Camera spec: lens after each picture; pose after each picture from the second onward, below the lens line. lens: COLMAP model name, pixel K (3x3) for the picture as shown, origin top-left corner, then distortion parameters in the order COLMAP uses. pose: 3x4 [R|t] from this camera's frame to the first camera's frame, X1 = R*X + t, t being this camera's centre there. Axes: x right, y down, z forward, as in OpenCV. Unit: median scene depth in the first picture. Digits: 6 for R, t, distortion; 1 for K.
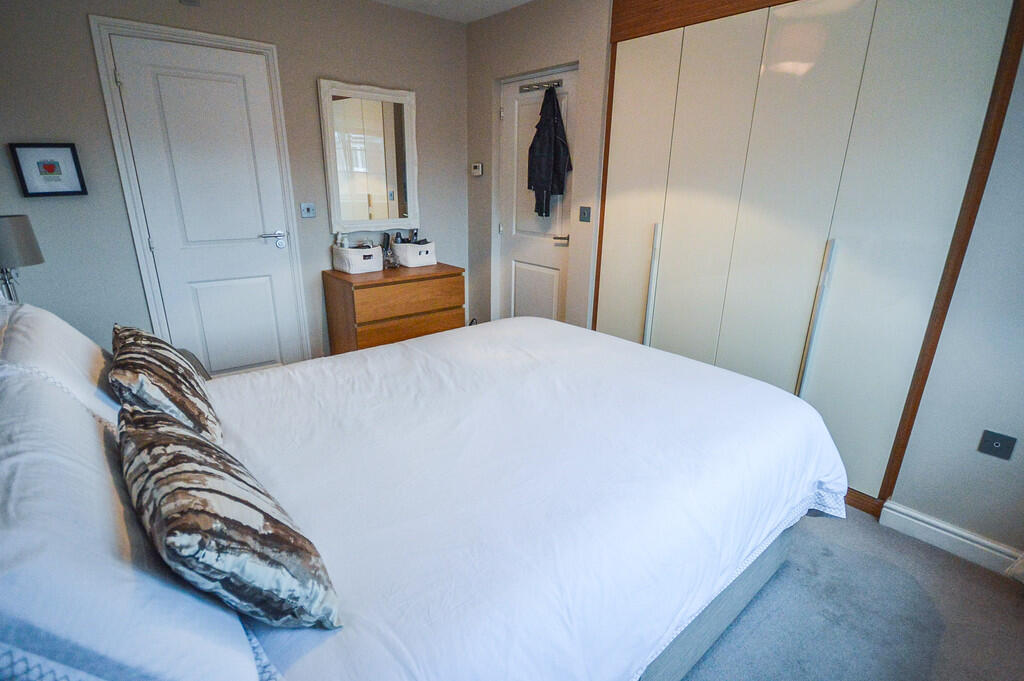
lens RADIAL K [[488.5, 0, 512.0], [0, 488.5, 340.5], [0, 0, 1]] dist [-0.003882, -0.001022]
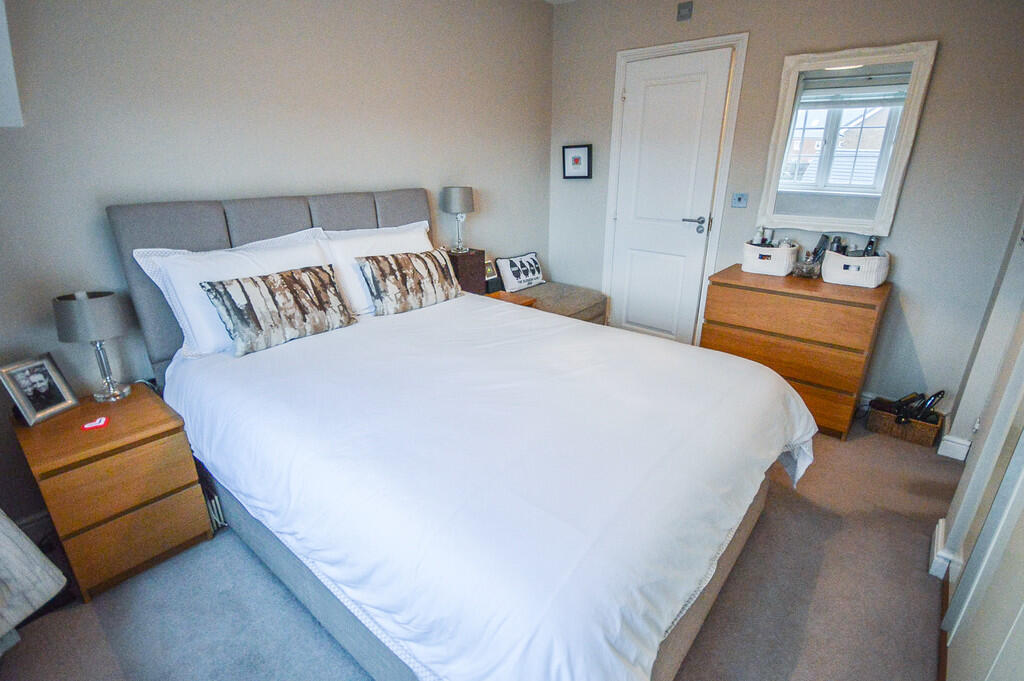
lens RADIAL K [[488.5, 0, 512.0], [0, 488.5, 340.5], [0, 0, 1]] dist [-0.003882, -0.001022]
pose [[0.168578, 0.326751, -0.929954, 0.574547], [-0.304728, 0.914515, 0.266087, -0.150069], [0.937402, 0.238527, 0.253737, 0.451891]]
